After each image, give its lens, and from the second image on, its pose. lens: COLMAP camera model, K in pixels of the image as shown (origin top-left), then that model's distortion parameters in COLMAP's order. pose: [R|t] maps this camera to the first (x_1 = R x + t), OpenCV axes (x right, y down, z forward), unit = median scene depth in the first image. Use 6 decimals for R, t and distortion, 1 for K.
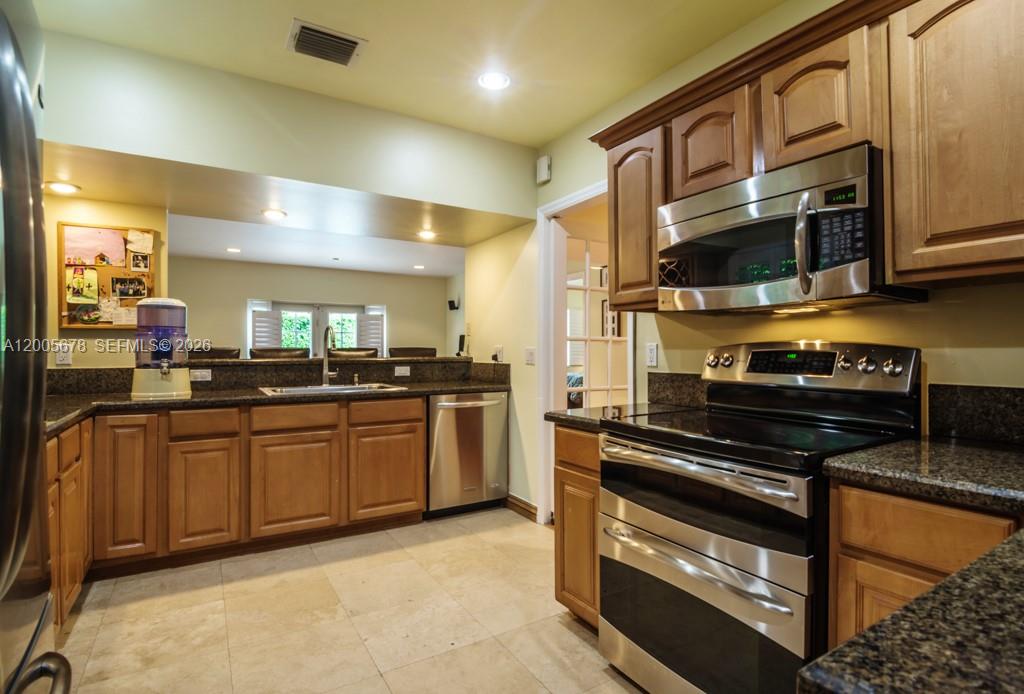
lens RADIAL K [[509.1, 0, 519.8], [0, 509.1, 347.8], [0, 0, 1]] dist [-0.006124, -0.008219]
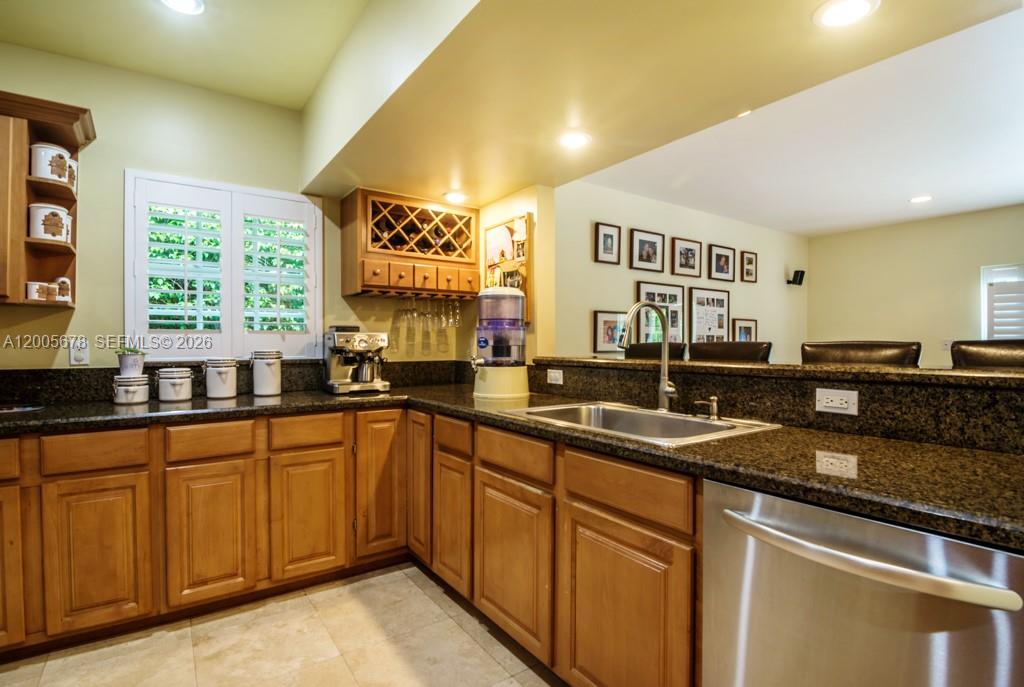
lens RADIAL K [[509.1, 0, 519.0], [0, 509.1, 347.7], [0, 0, 1]] dist [-0.006124, -0.008219]
pose [[0.057049, 0.005406, -0.998357, 0.180313], [0.005003, 0.999971, 0.005700, 0.002516], [0.998359, -0.005320, 0.057020, 0.939110]]
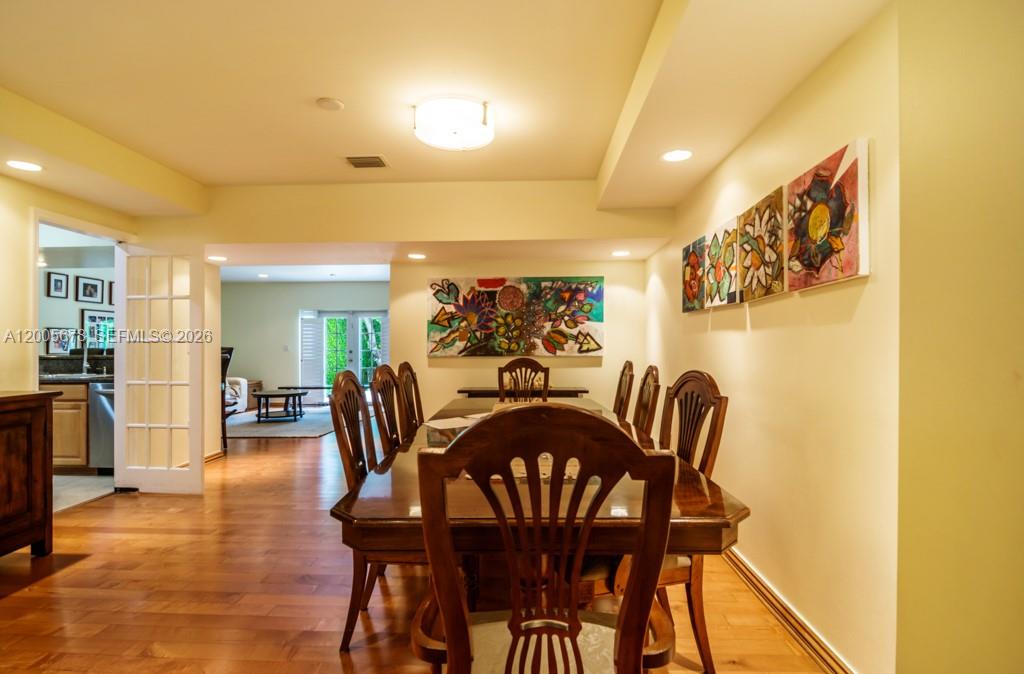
lens RADIAL K [[509.1, 0, 520.8], [0, 509.1, 343.1], [0, 0, 1]] dist [-0.006124, -0.008219]
pose [[0.827629, -0.005531, -0.561248, 1.710005], [0.004066, 0.999984, -0.003858, -0.004738], [0.561260, 0.000911, 0.827639, 0.577252]]
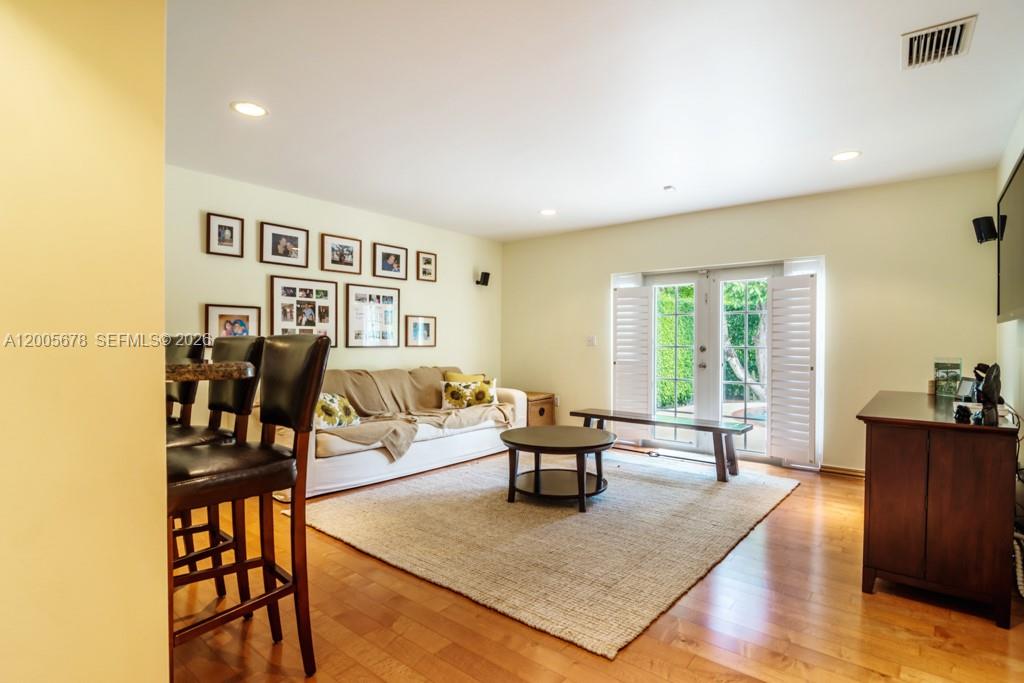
lens RADIAL K [[509.1, 0, 514.9], [0, 509.1, 344.6], [0, 0, 1]] dist [-0.006124, -0.008219]
pose [[0.321913, 0.008077, -0.946735, 0.334205], [-0.000730, 0.999965, 0.008283, 0.006157], [0.946769, -0.001975, 0.321908, 1.560209]]
